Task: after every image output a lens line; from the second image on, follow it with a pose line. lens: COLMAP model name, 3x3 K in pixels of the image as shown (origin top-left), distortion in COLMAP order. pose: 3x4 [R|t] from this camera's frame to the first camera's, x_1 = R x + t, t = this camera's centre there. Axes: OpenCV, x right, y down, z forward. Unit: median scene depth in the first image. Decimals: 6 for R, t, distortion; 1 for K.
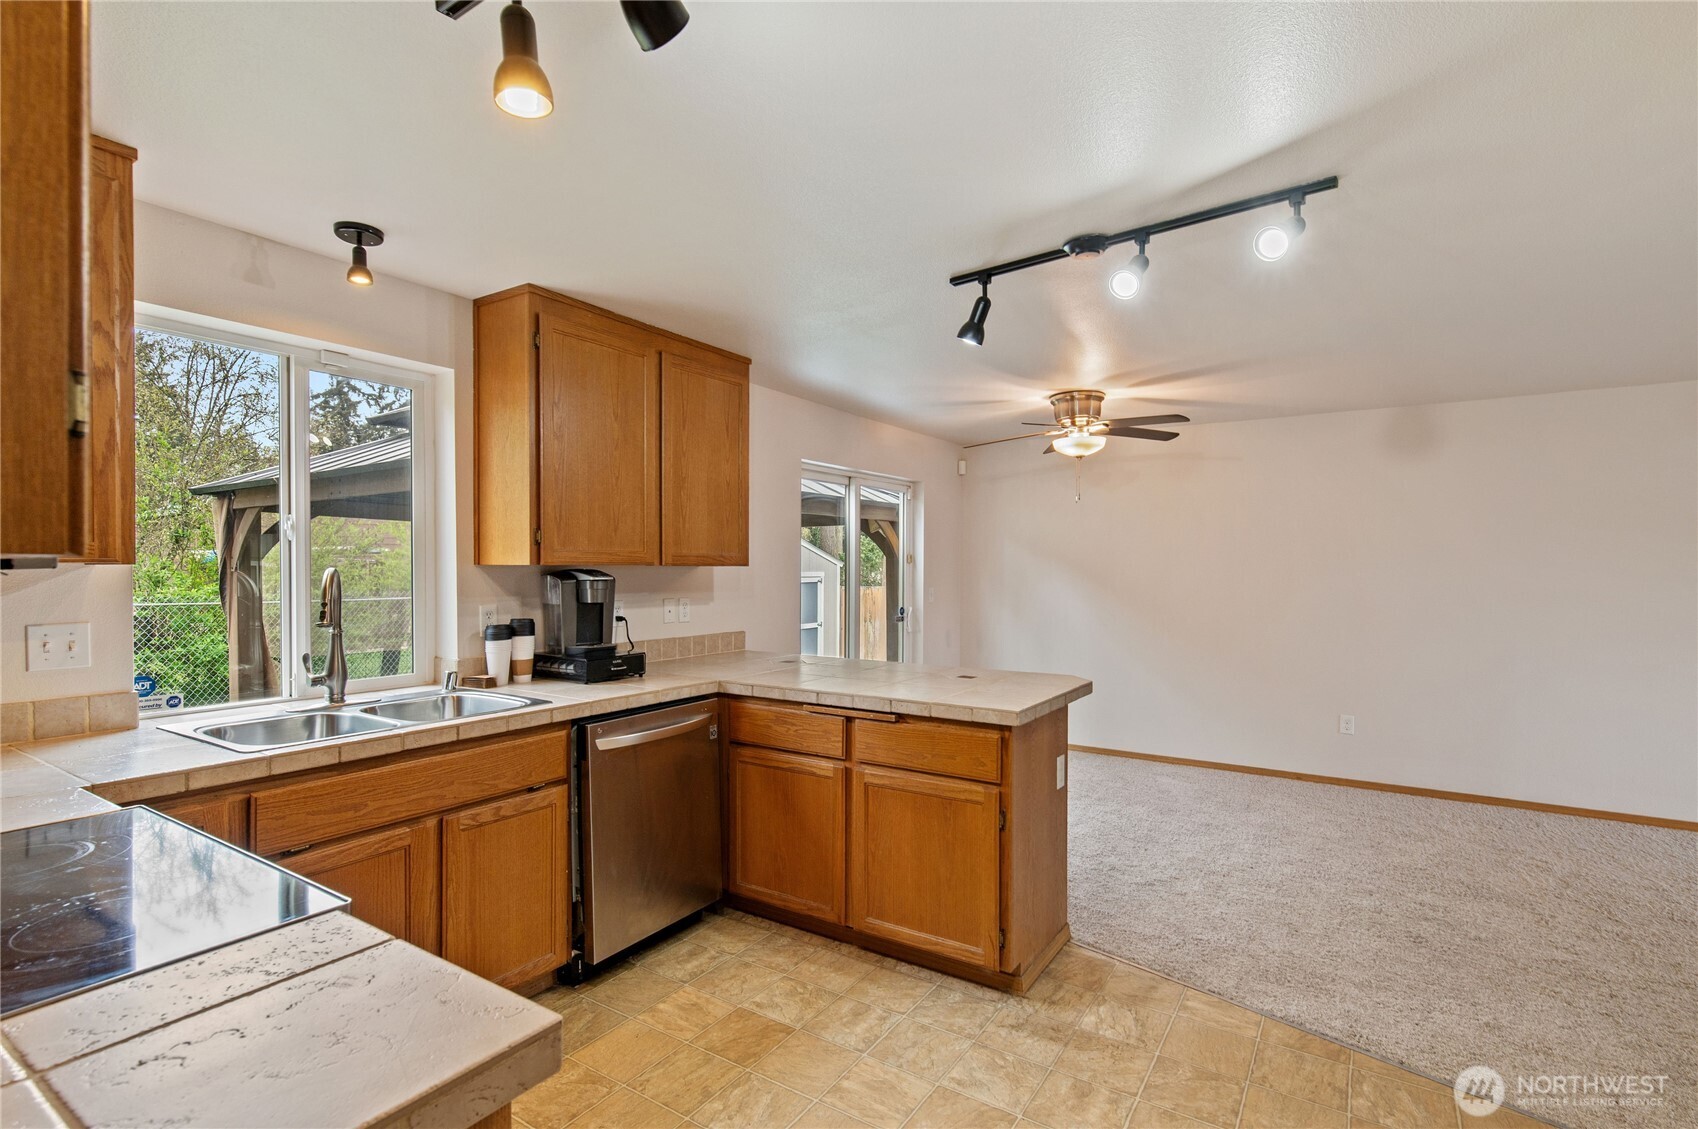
lens RADIAL K [[800.1, 0, 849.0], [0, 800.1, 564.5], [0, 0, 1]] dist [0.000724, -0.000021]
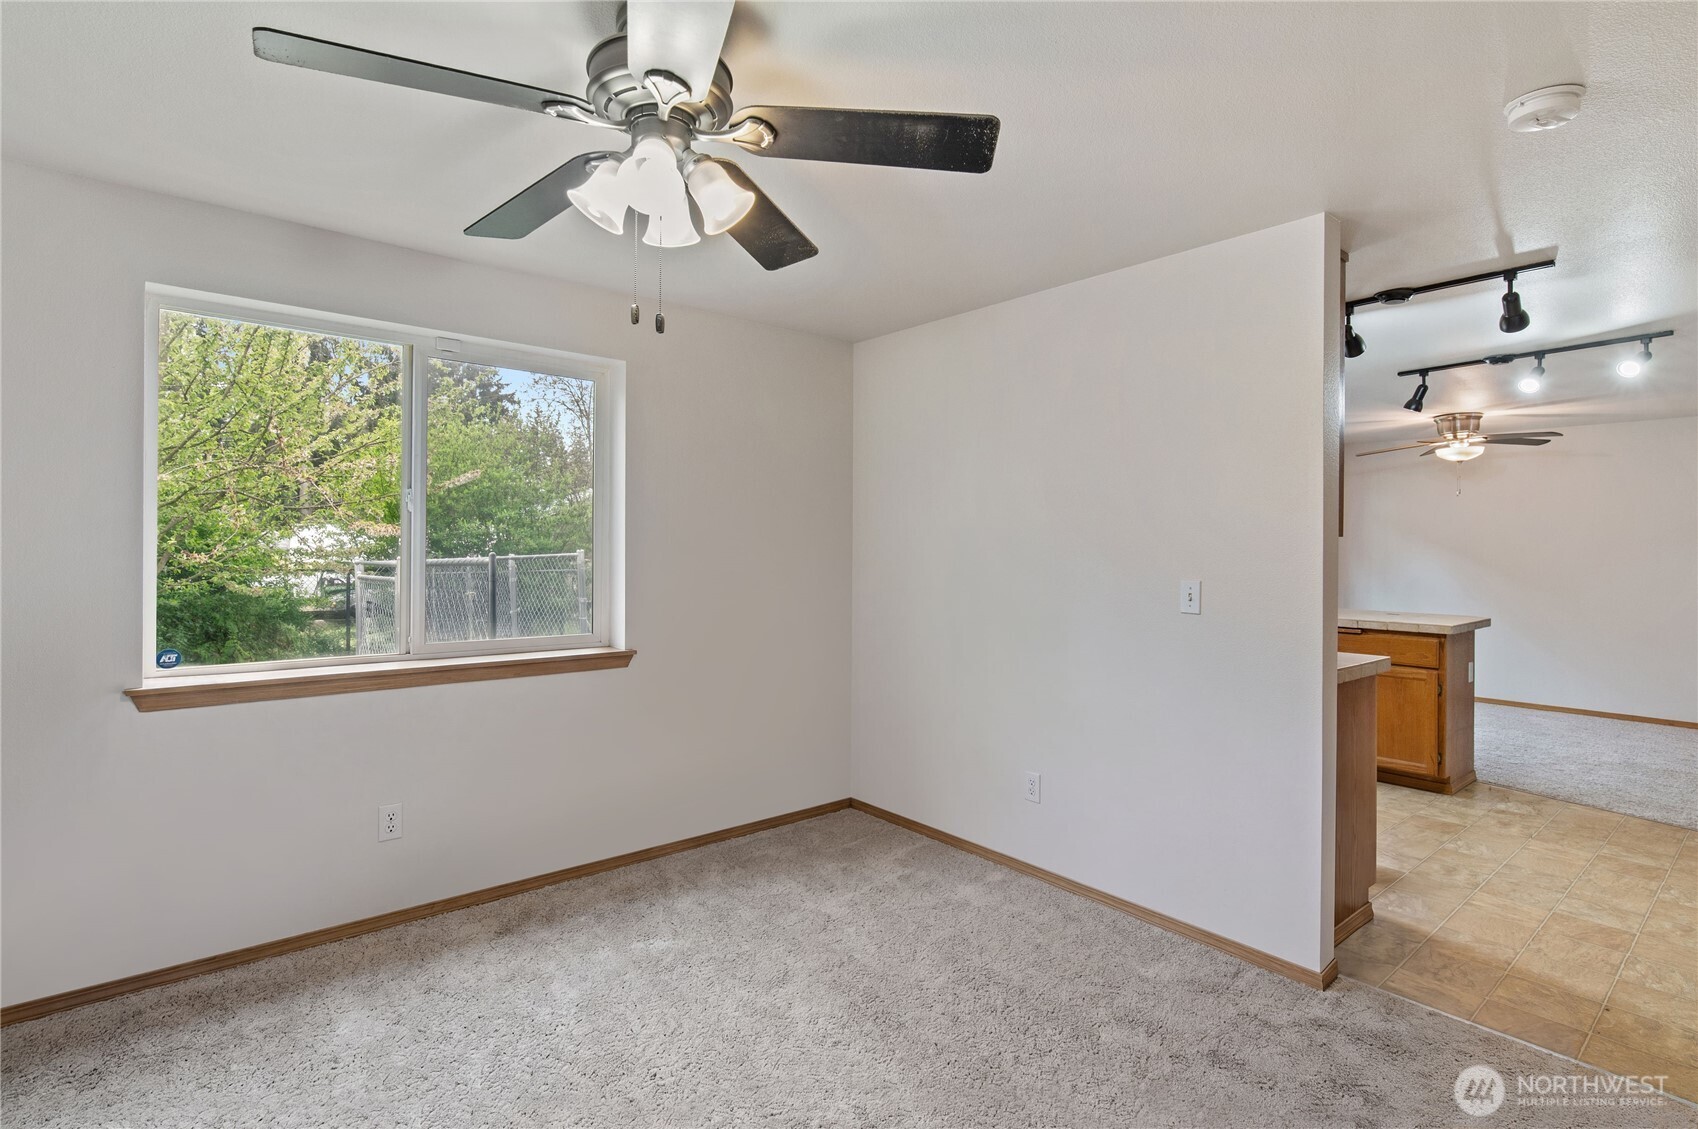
lens RADIAL K [[814.3, 0, 845.6], [0, 814.3, 540.1], [0, 0, 1]] dist [-0.000659, -0.000277]
pose [[0.955622, -0.000325, -0.294595, -0.439079], [-0.001484, 0.999981, -0.005919, 0.008157], [0.294592, 0.006093, 0.955604, -0.899640]]
